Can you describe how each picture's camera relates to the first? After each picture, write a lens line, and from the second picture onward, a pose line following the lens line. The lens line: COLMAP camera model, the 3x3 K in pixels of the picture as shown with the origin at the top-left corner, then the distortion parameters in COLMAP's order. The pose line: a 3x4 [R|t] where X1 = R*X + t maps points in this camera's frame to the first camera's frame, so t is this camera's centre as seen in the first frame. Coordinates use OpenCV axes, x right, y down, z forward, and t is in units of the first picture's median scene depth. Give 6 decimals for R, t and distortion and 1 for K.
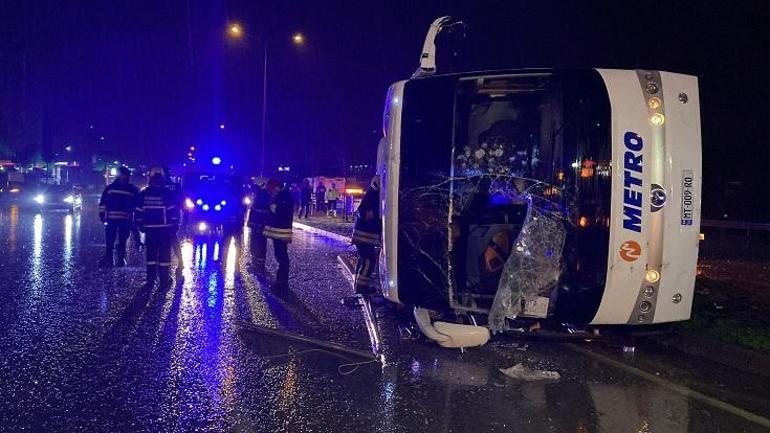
lens RADIAL K [[648.0, 0, 381.5], [0, 648.0, 209.7], [0, 0, 1]] dist [0.071856, -0.121555]
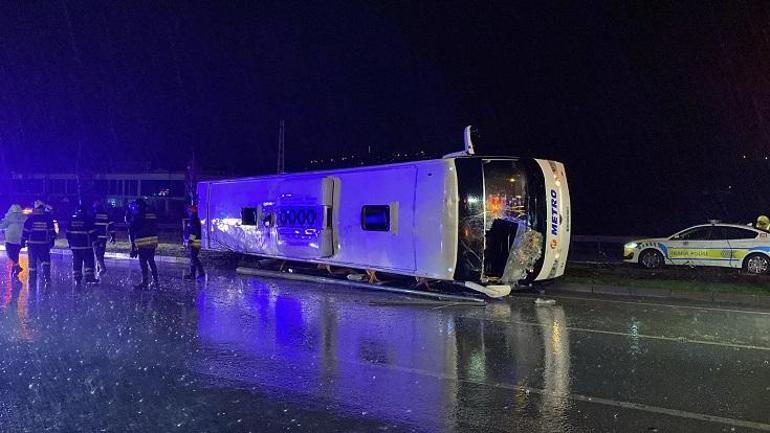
lens RADIAL K [[648.0, 0, 388.8], [0, 648.0, 220.4], [0, 0, 1]] dist [0.071856, -0.121555]
pose [[0.774190, -0.025337, 0.632446, -1.364590], [0.027736, 0.999597, 0.006094, -0.043152], [-0.632345, 0.012824, 0.774581, -0.320479]]
